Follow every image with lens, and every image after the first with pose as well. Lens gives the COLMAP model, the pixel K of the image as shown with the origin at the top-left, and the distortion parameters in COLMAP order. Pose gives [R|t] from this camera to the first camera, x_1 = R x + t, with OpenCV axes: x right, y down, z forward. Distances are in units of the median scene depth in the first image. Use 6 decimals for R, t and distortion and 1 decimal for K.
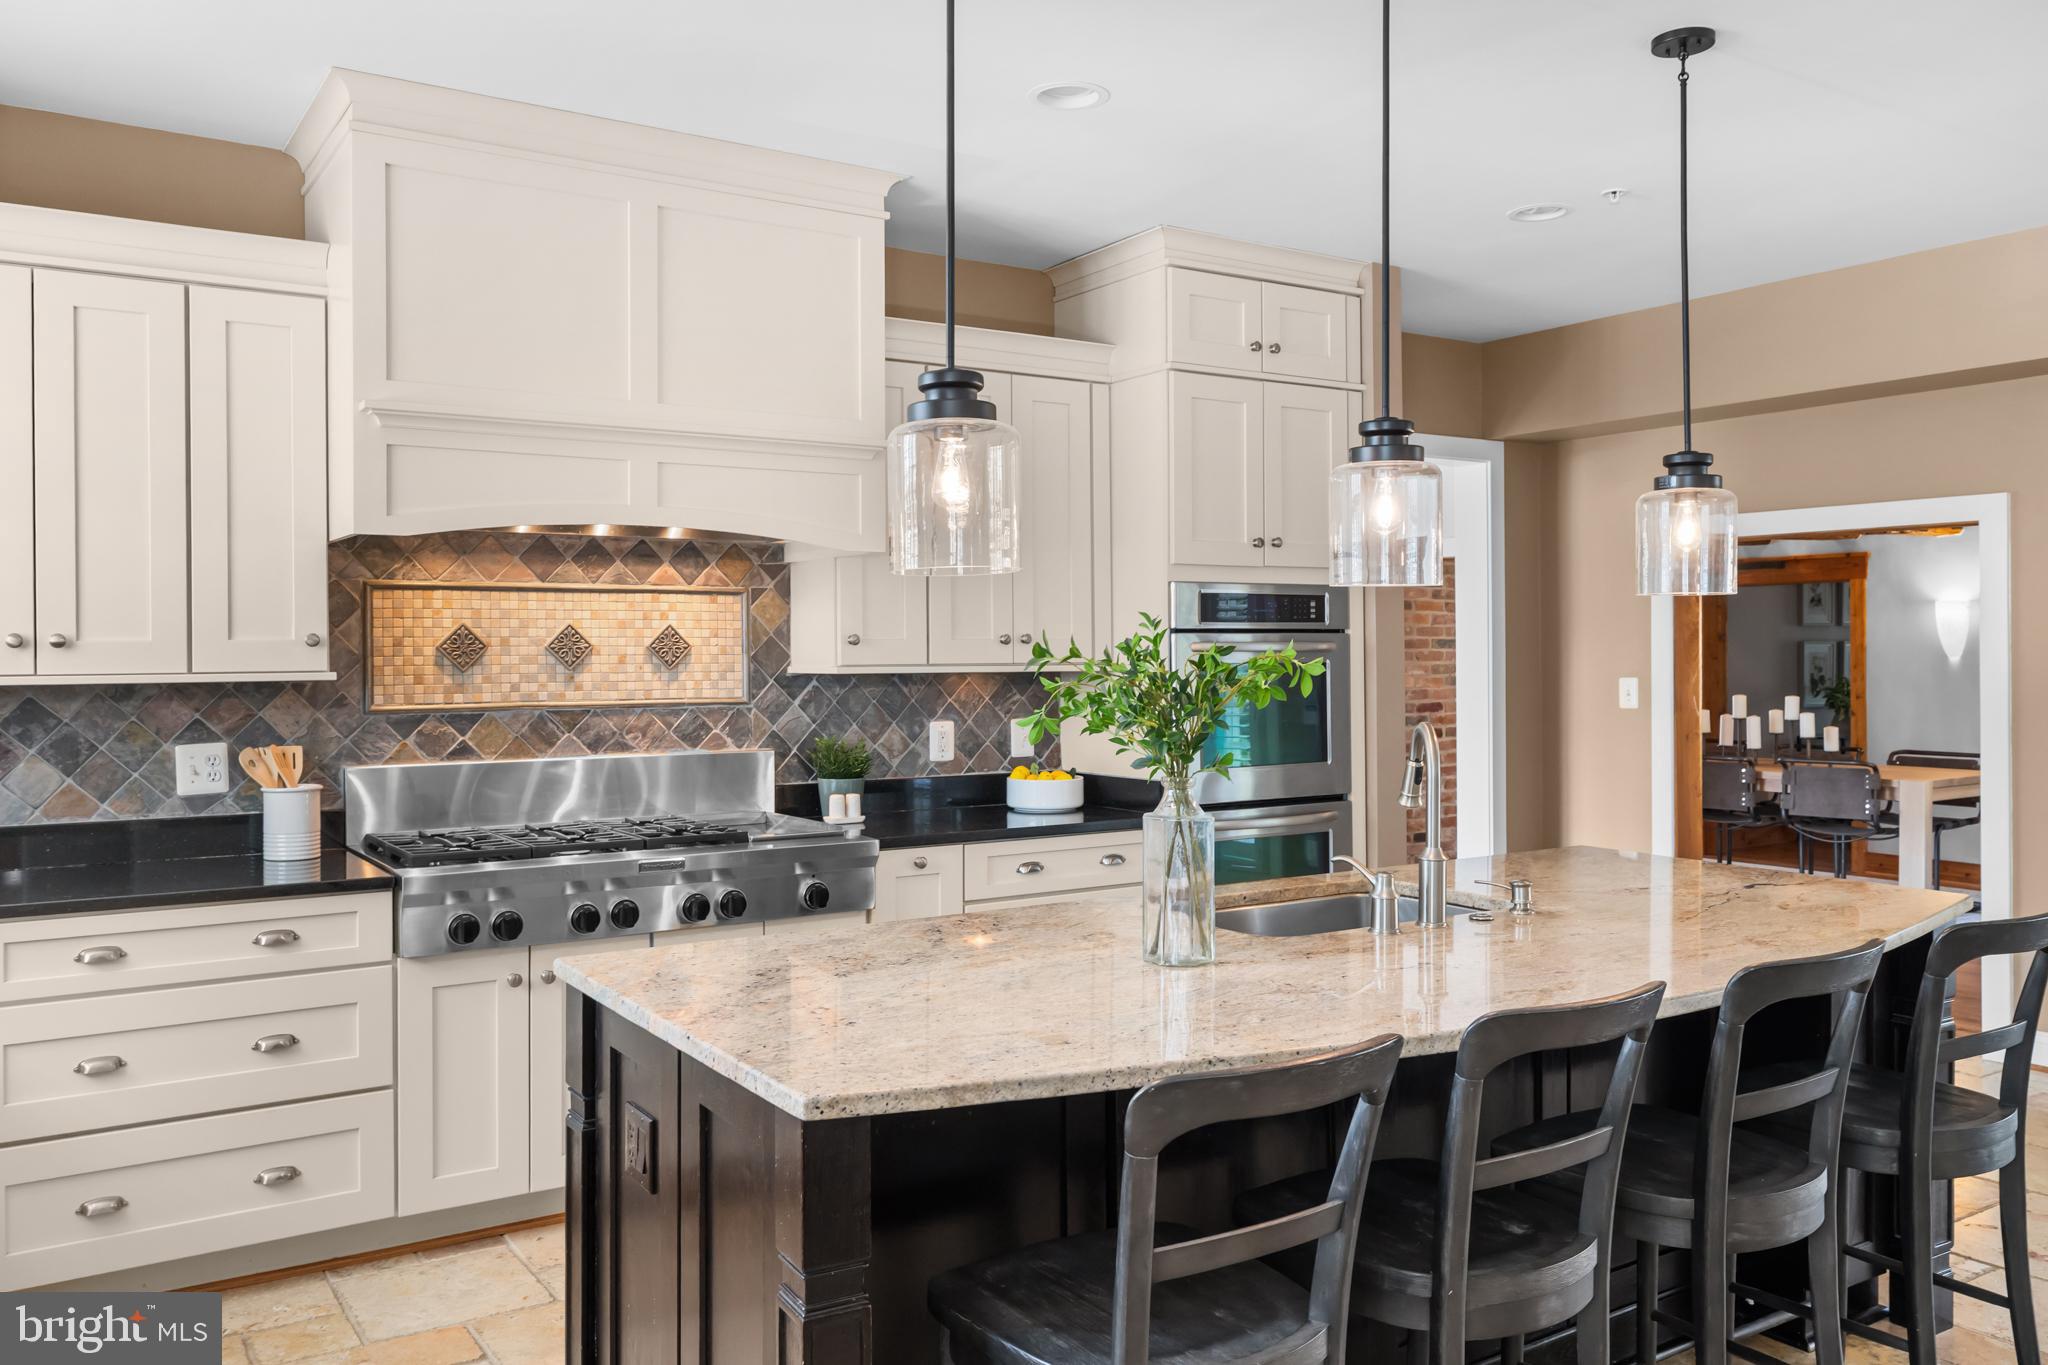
lens RADIAL K [[1564.2, 0, 1020.0], [0, 1564.2, 659.8], [0, 0, 1]] dist [-0.003914, -0.000122]
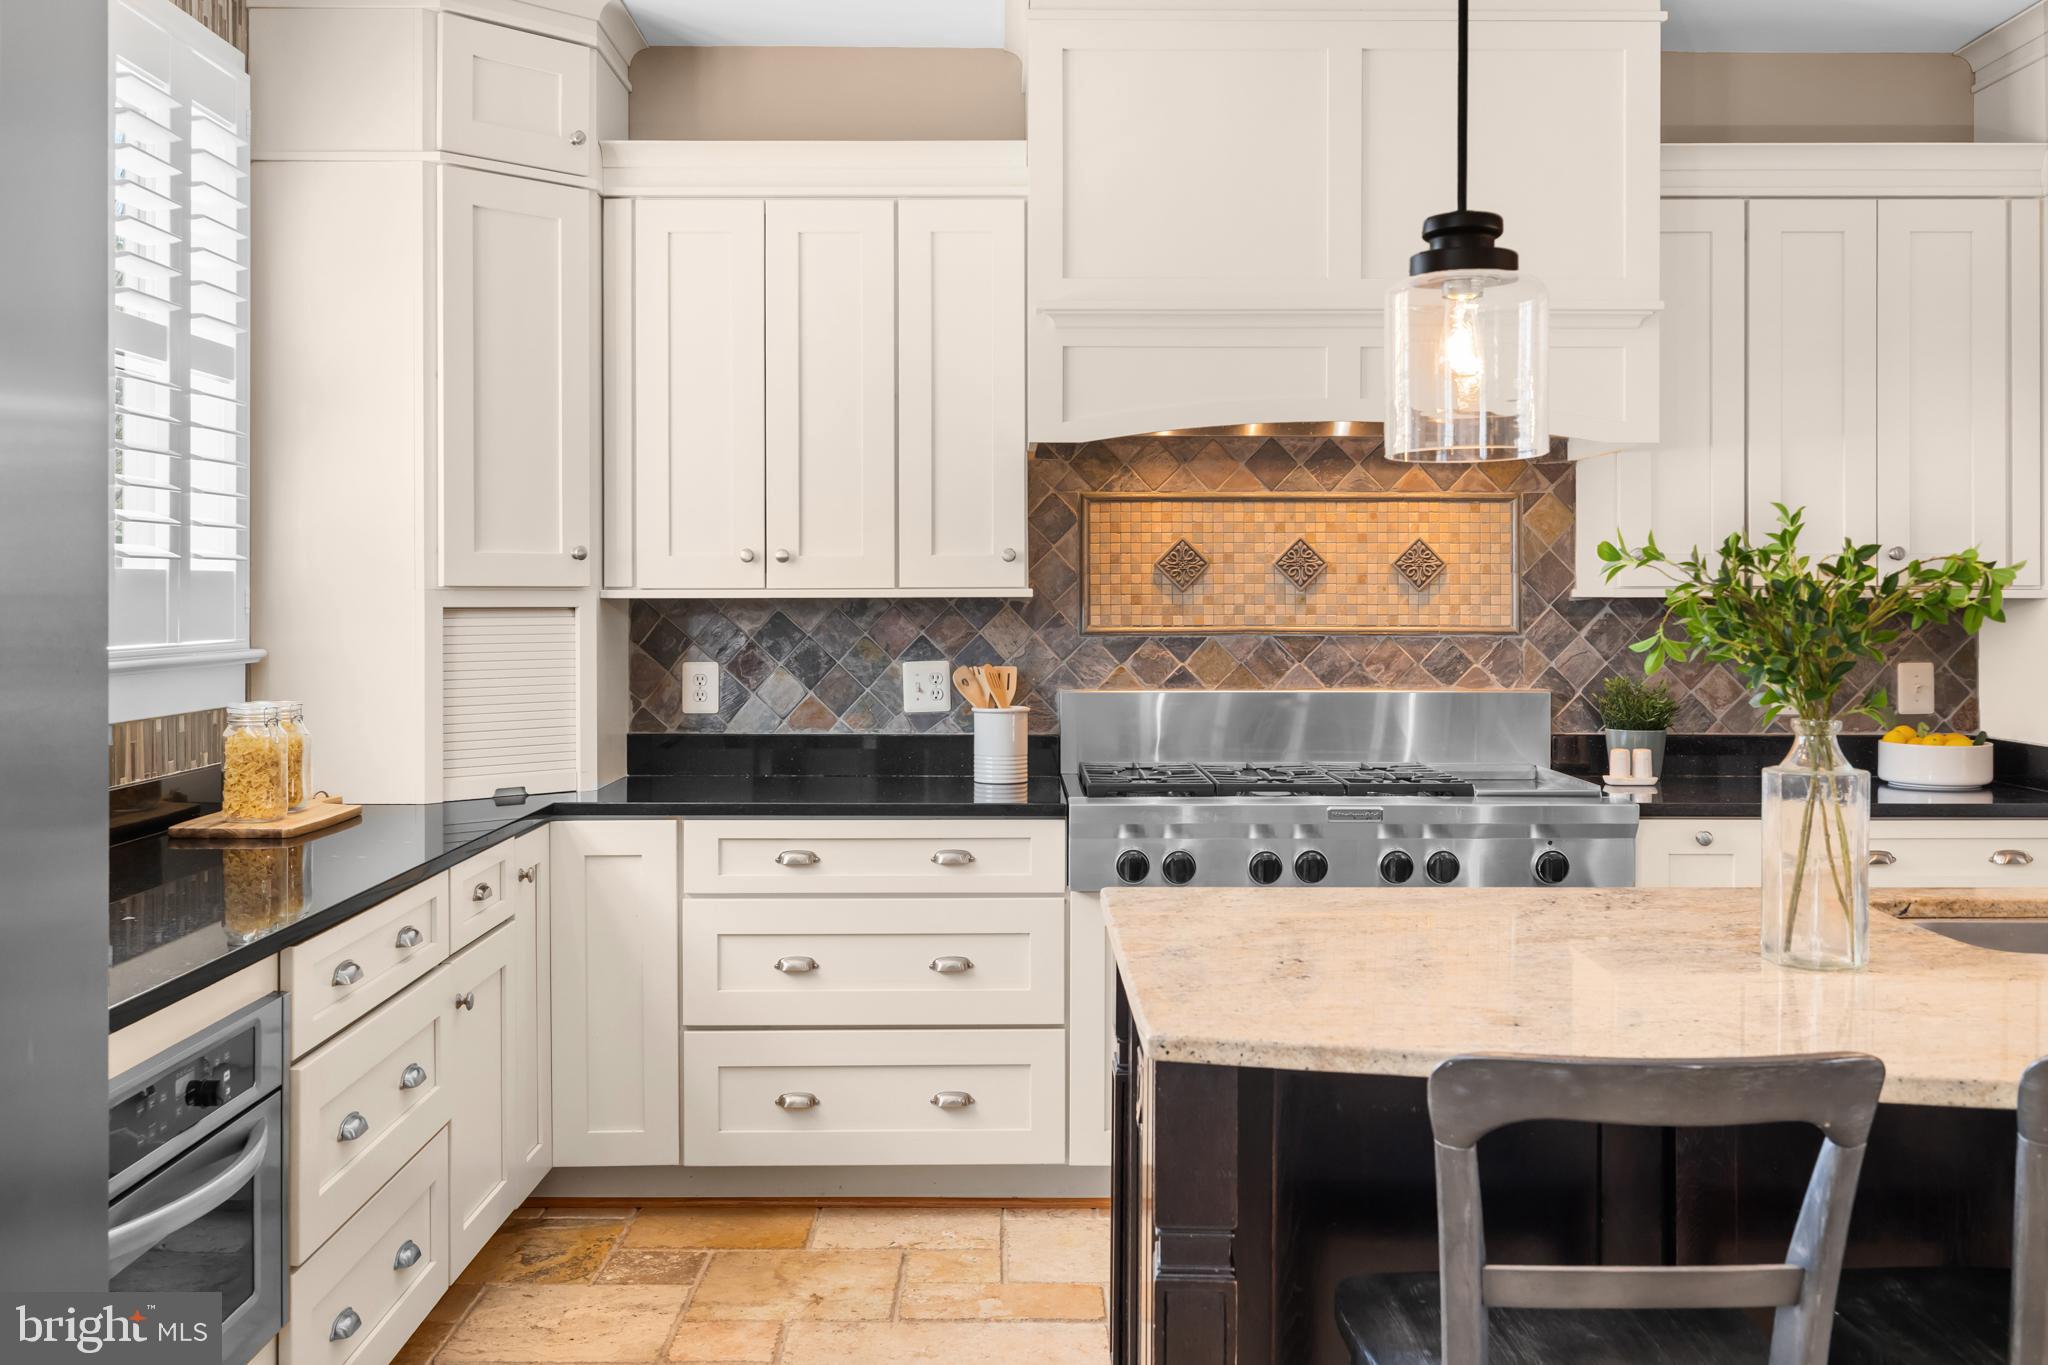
lens RADIAL K [[1924.9, 0, 1019.8], [0, 1924.9, 610.1], [0, 0, 1]] dist [-0.011701, -0.002393]
pose [[0.839020, 0.009492, -0.544017, 0.170017], [-0.006533, 0.999951, 0.007371, 0.010746], [0.544061, -0.002630, 0.839042, 0.008168]]
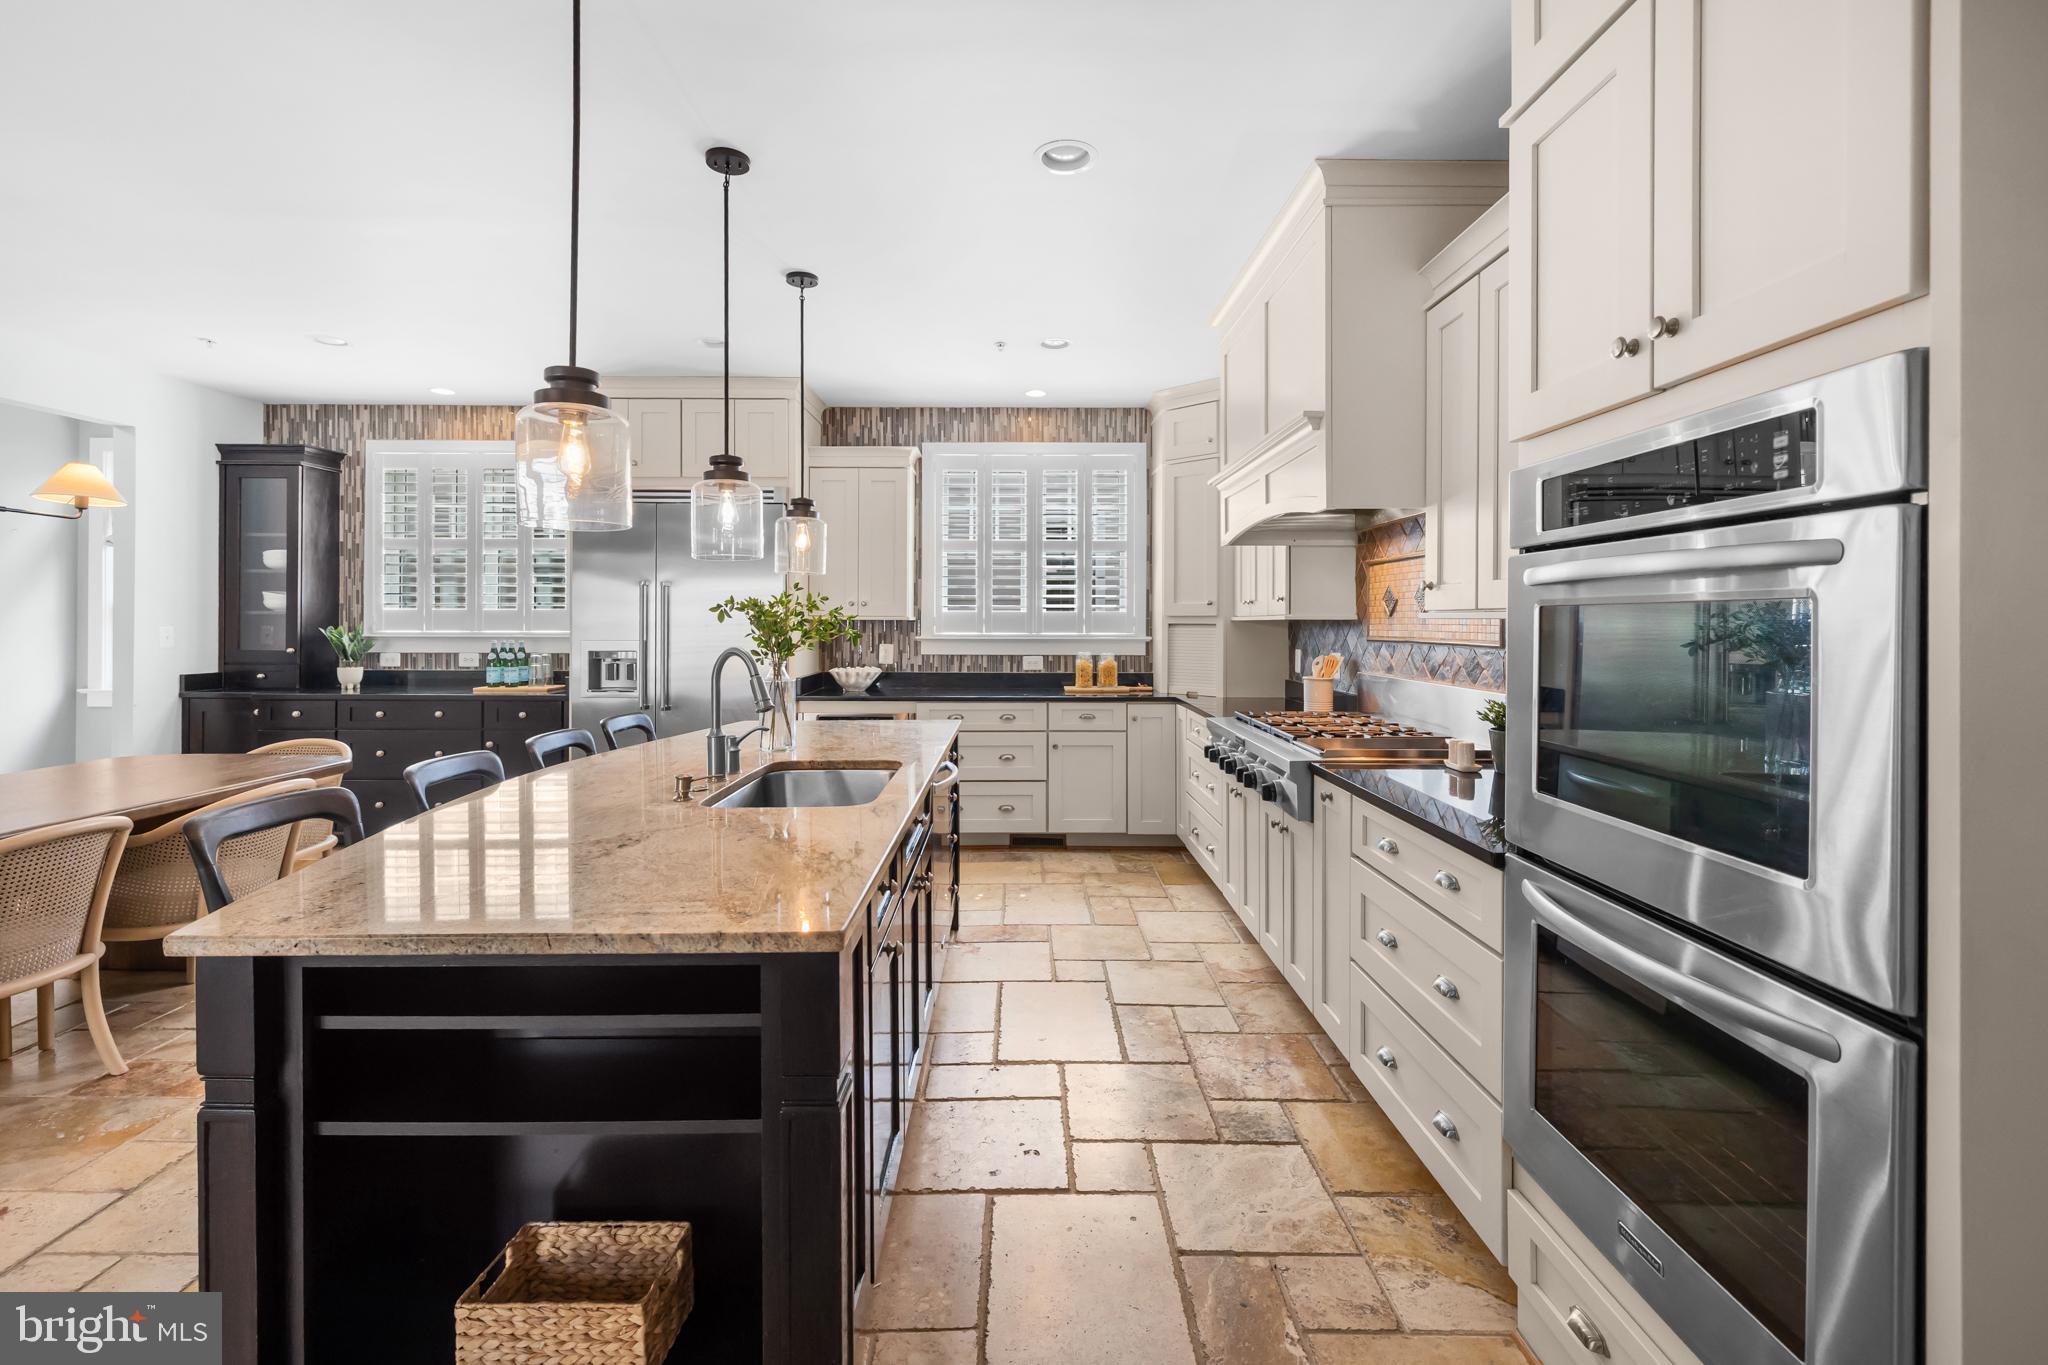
lens RADIAL K [[883.4, 0, 1019.0], [0, 883.4, 622.8], [0, 0, 1]] dist [0.002124, 0.000228]
pose [[-0.548161, 0.005925, -0.836352, 0.545226], [-0.002893, 0.999955, 0.008981, 0.007105], [0.836368, 0.007343, -0.548119, 1.143190]]
